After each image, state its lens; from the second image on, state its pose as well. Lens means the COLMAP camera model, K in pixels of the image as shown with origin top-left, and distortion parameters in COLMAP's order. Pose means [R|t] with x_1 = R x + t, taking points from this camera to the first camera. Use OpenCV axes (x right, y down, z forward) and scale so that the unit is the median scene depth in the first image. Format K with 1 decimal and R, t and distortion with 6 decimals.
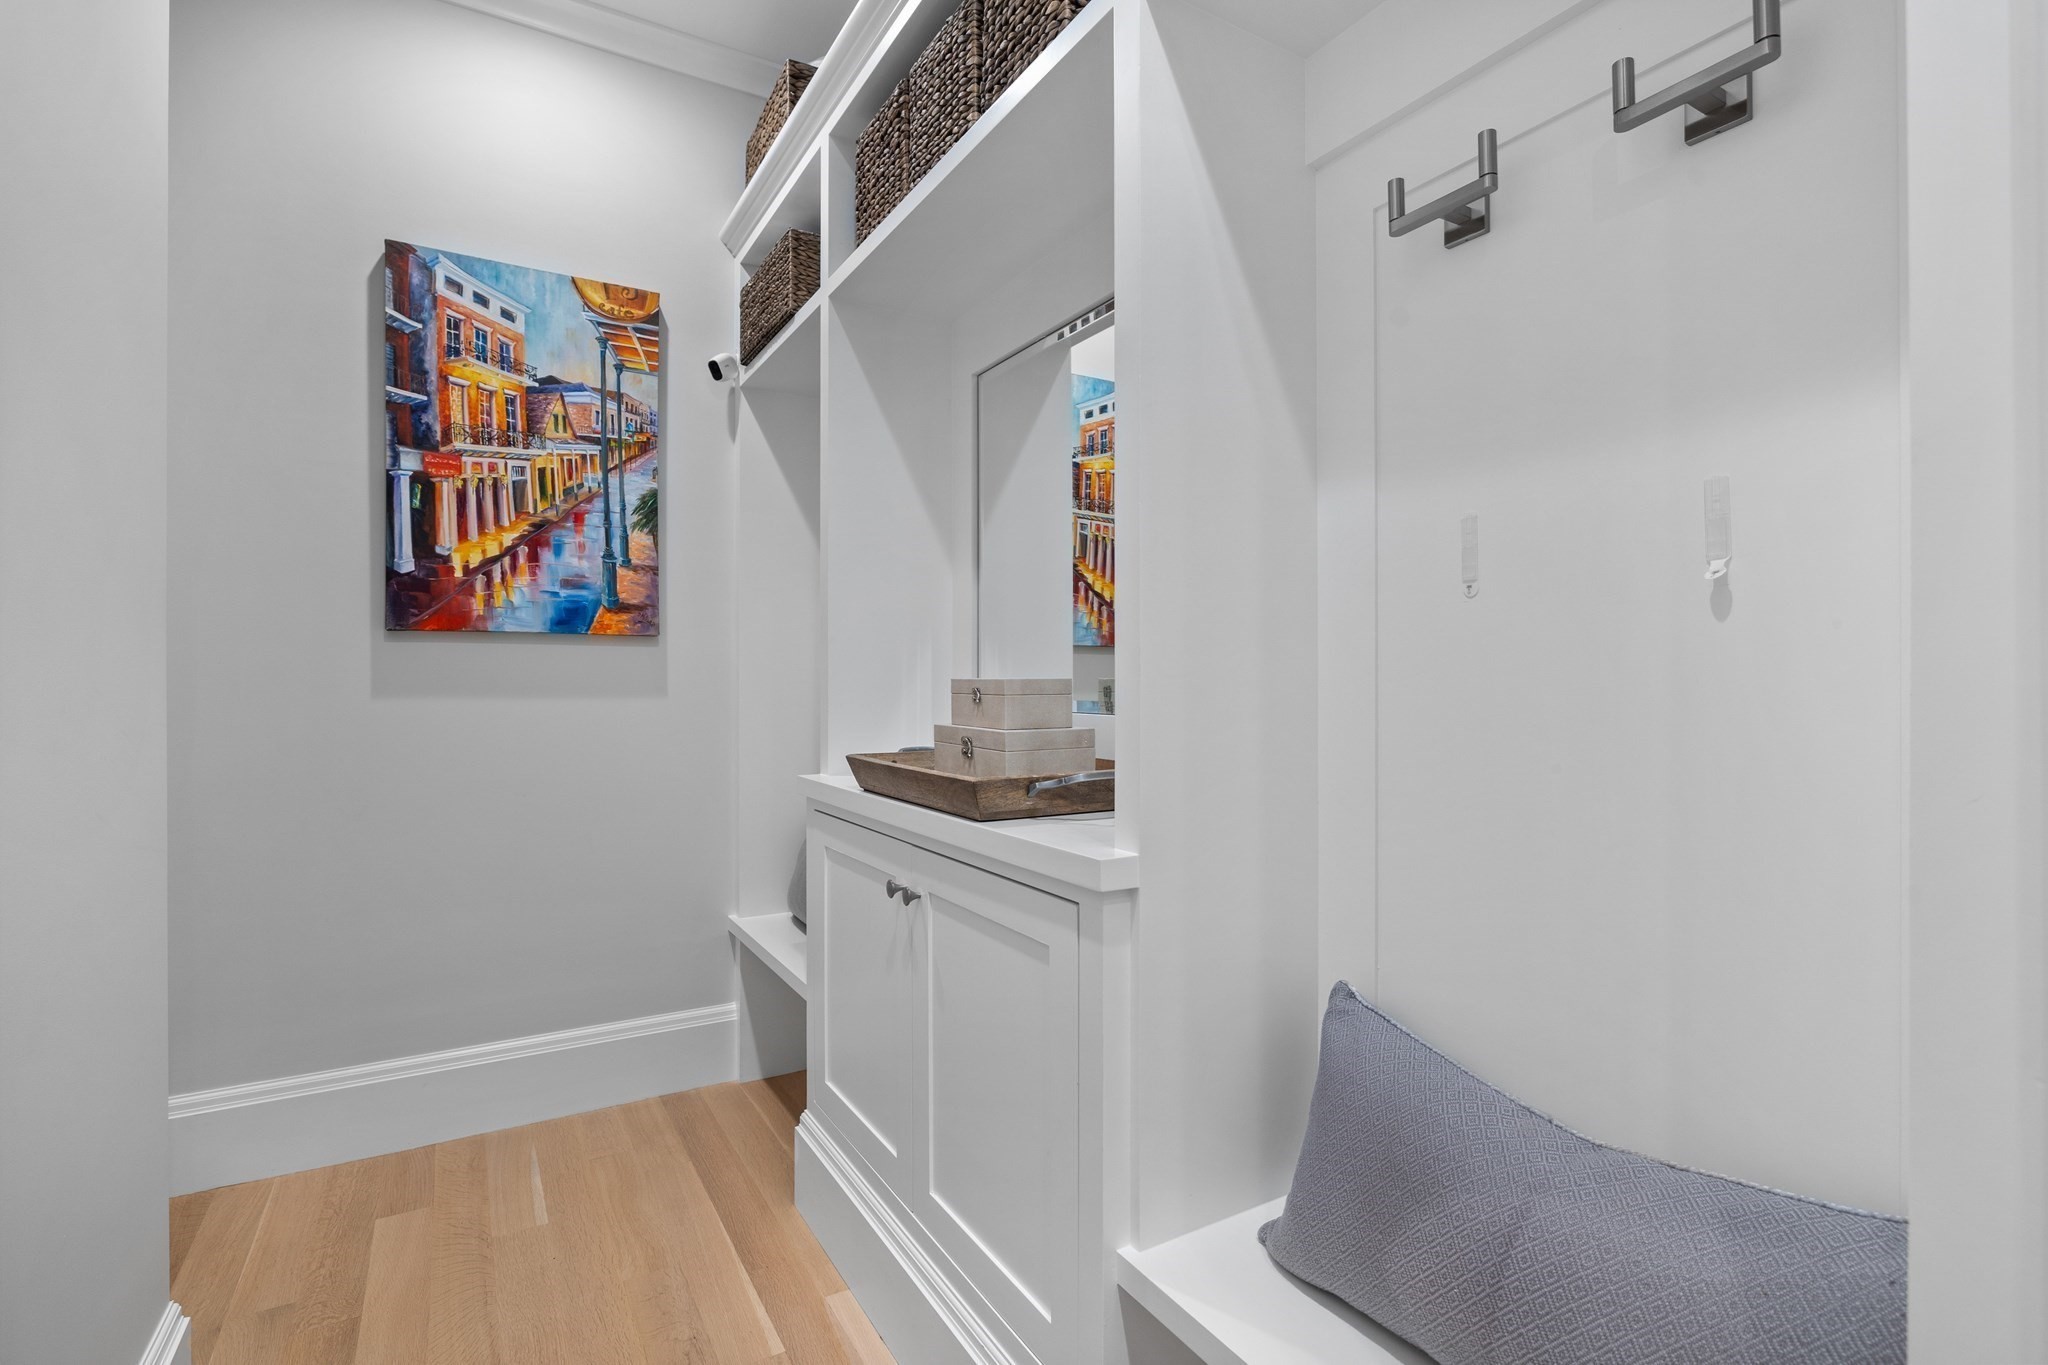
lens RADIAL K [[1002.6, 0, 1059.3], [0, 1002.6, 683.8], [0, 0, 1]] dist [-0.005064, -0.000819]
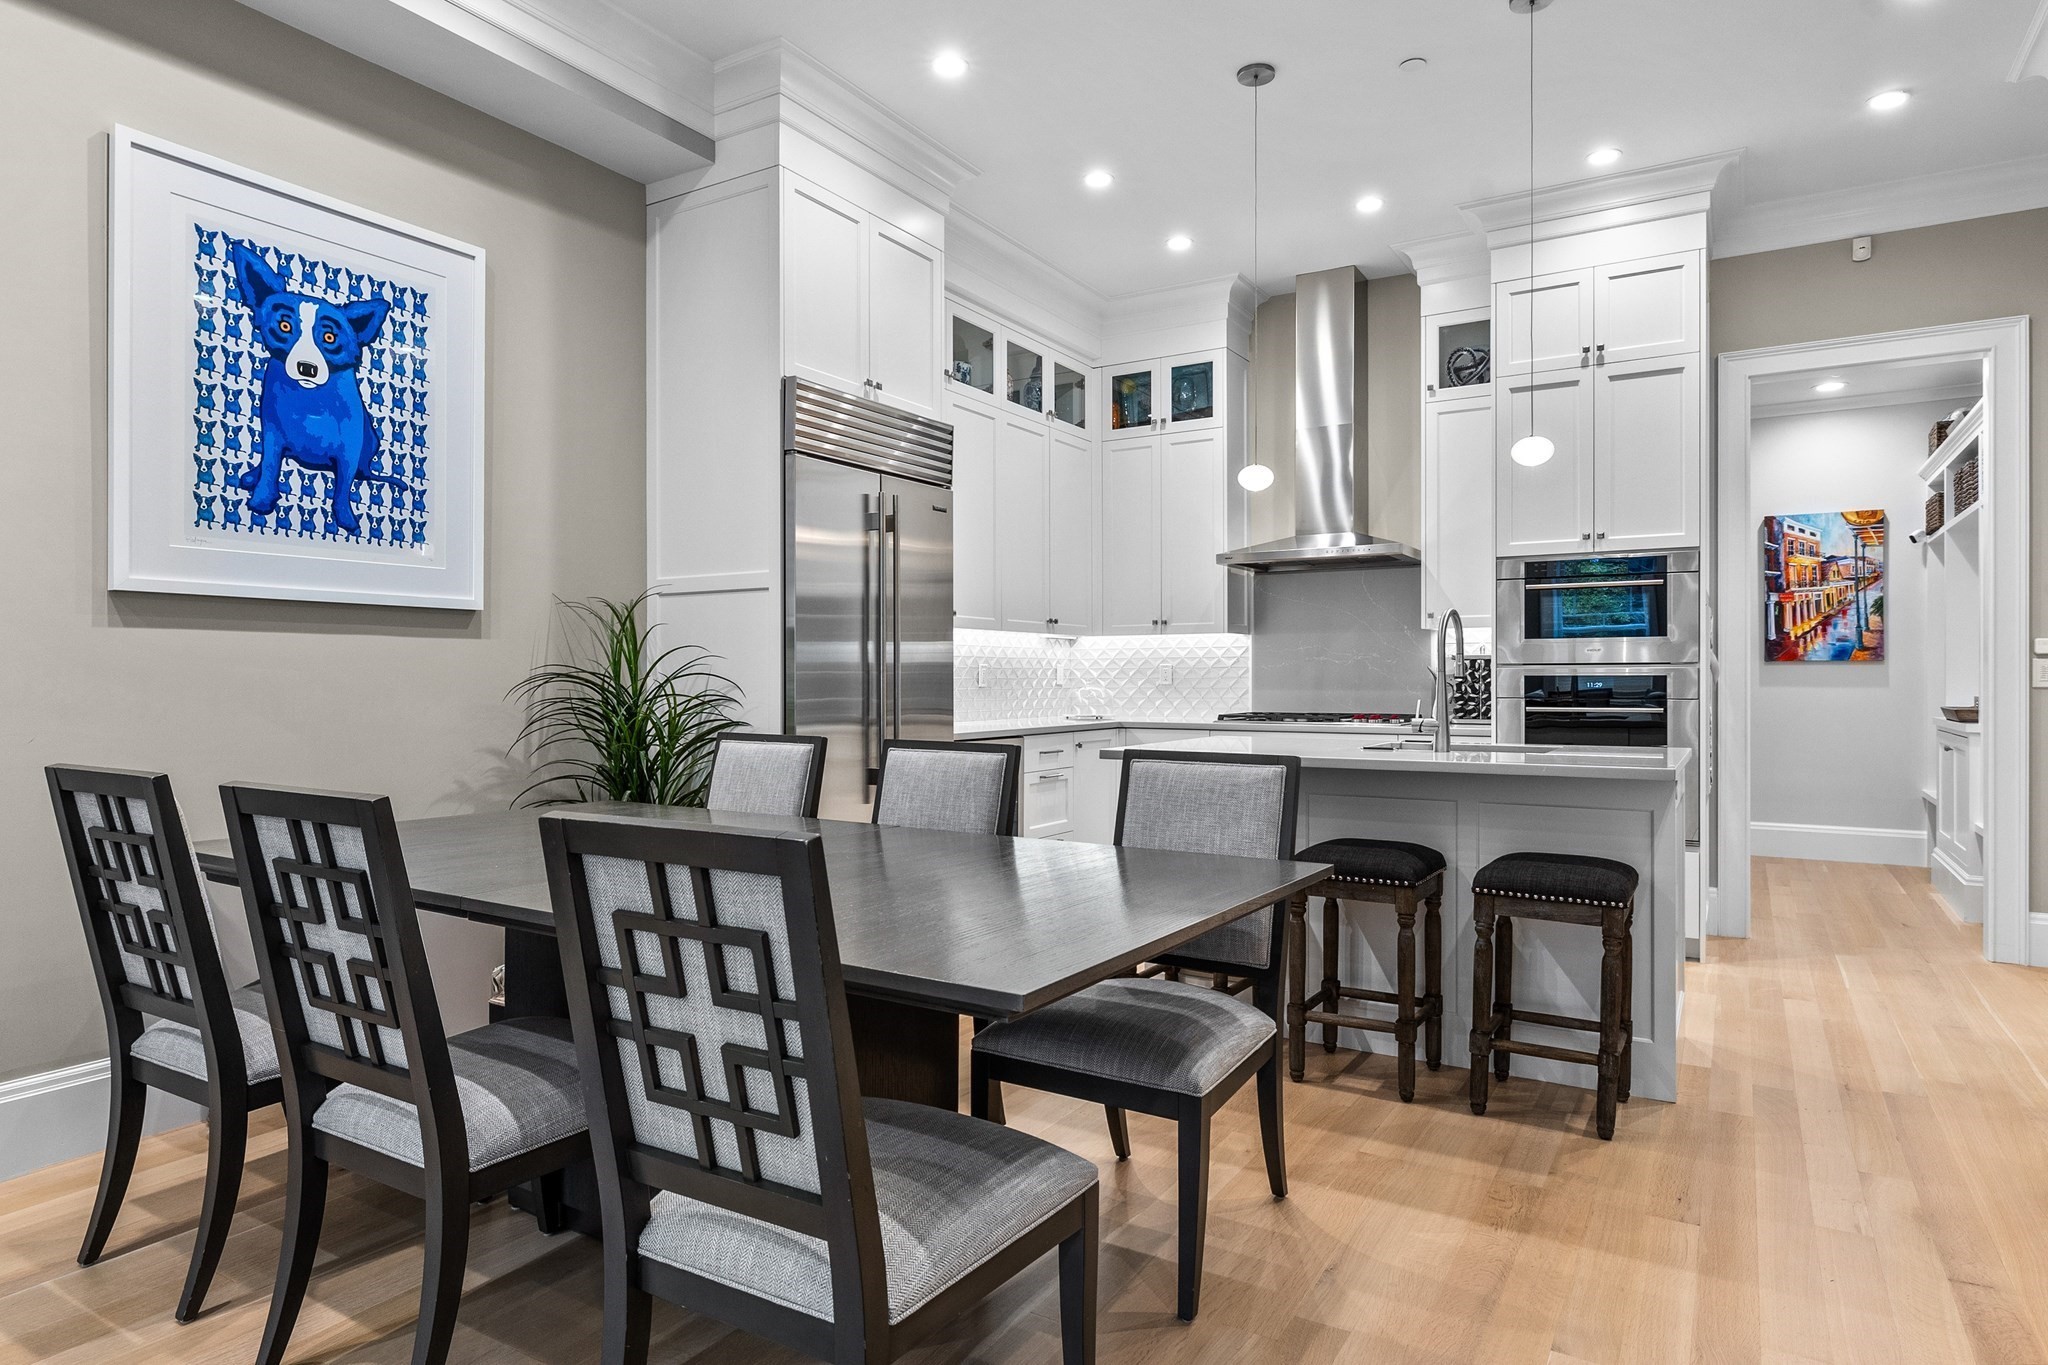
lens RADIAL K [[1181.4, 0, 1020.3], [0, 1181.4, 682.0], [0, 0, 1]] dist [0.005824, -0.003053]
pose [[0.463891, 0.001519, -0.885891, 1.143537], [0.002326, 0.999993, 0.002933, -0.012034], [0.885889, -0.003422, 0.463884, -2.114908]]
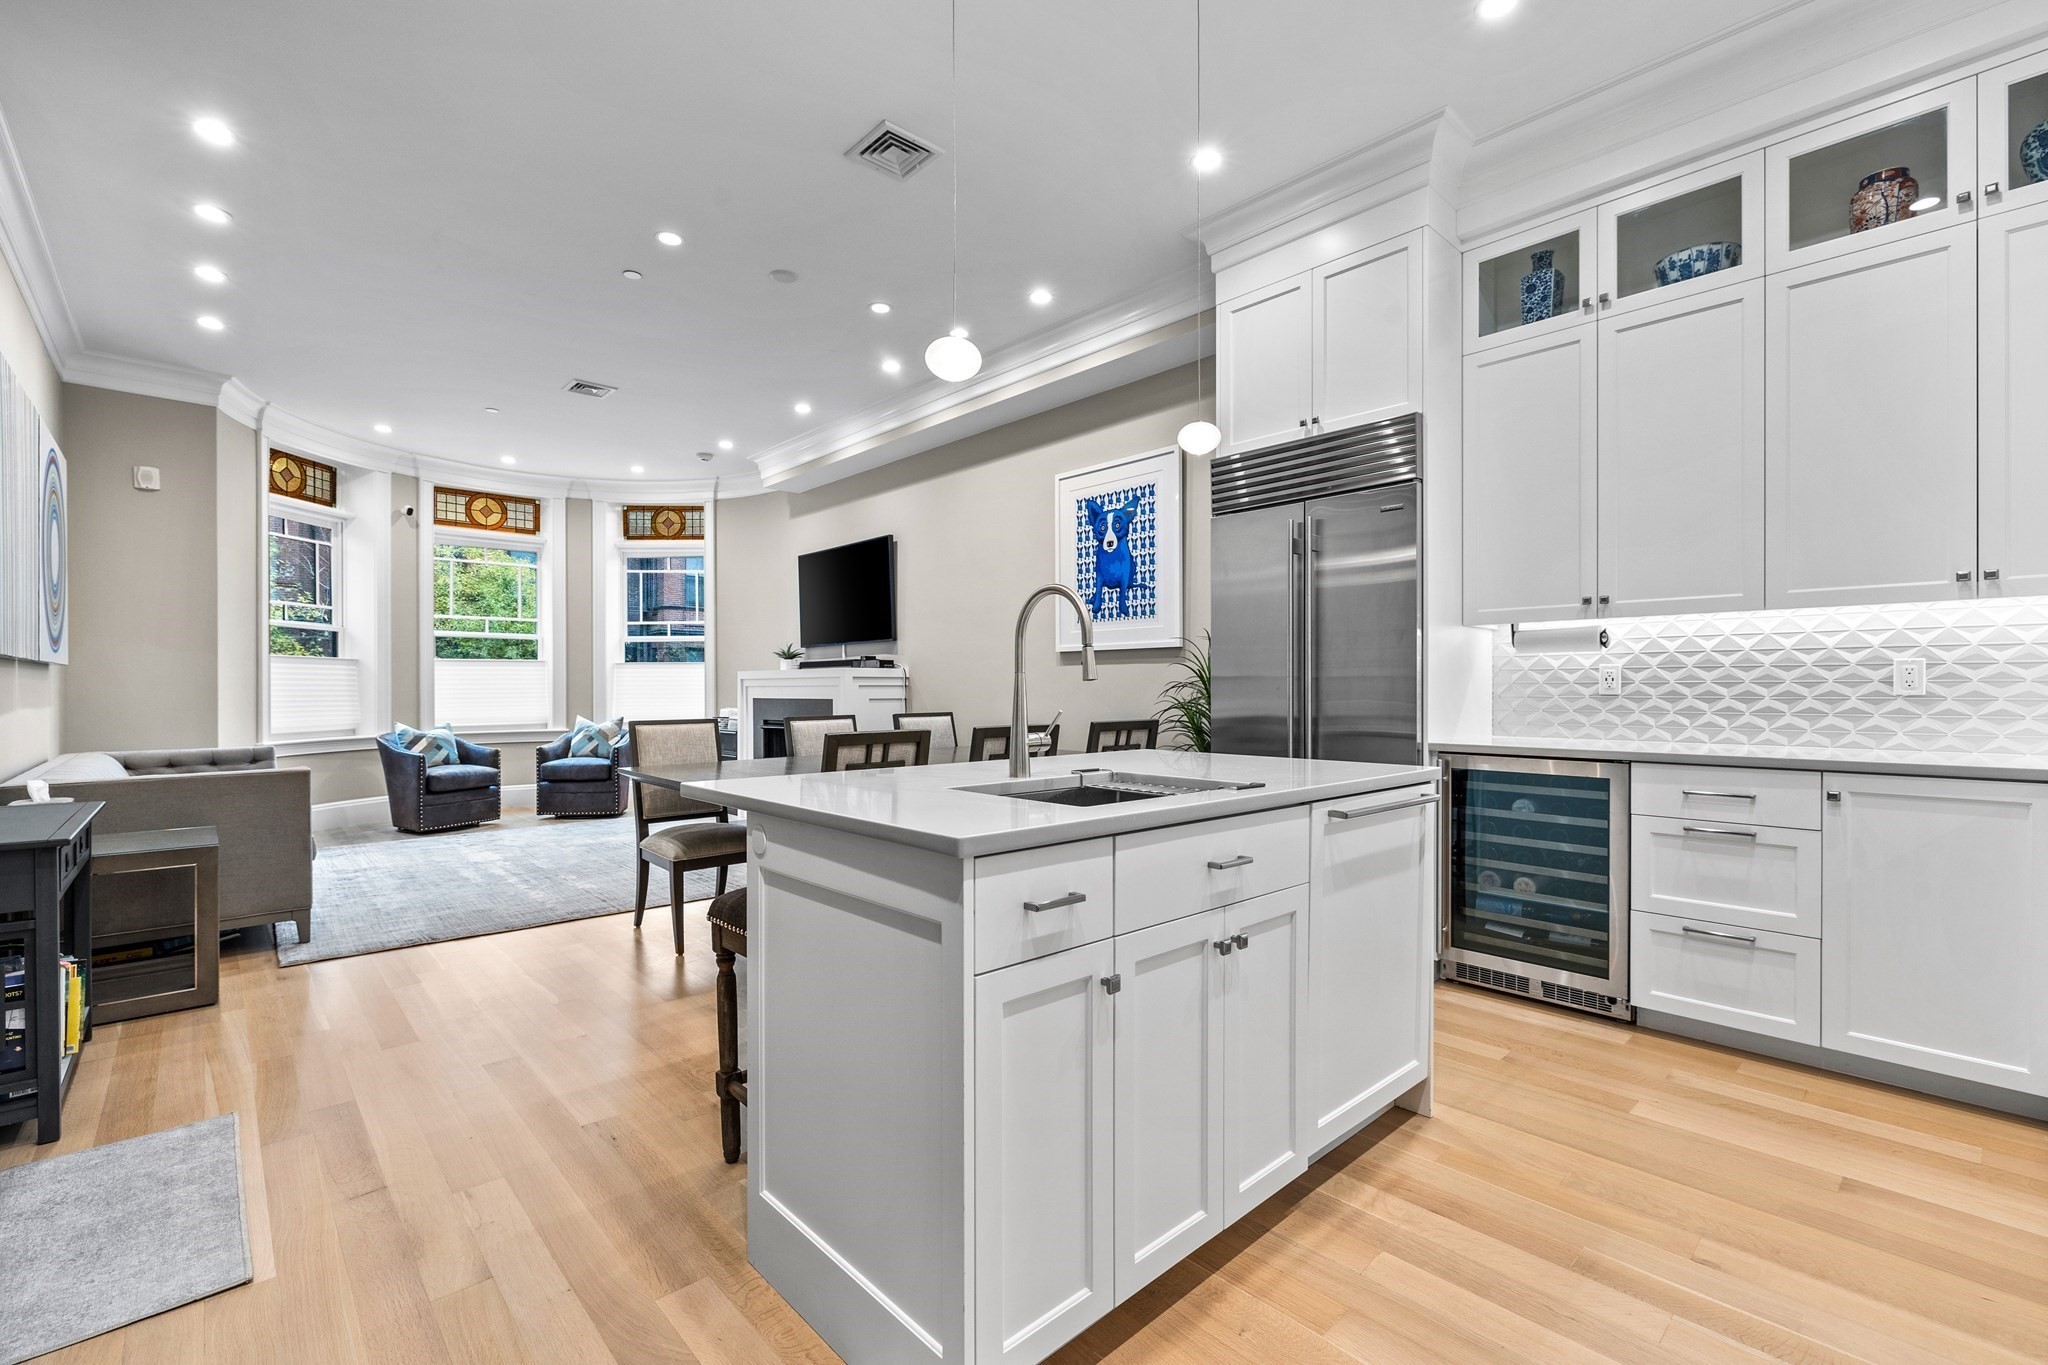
lens RADIAL K [[877.5, 0, 1019.3], [0, 877.5, 693.1], [0, 0, 1]] dist [-0.000647, 0.000026]
pose [[-0.978820, 0.004429, -0.204675, 0.262181], [0.003592, 0.999984, 0.004459, -0.005122], [0.204691, 0.003629, -0.978820, -0.155468]]
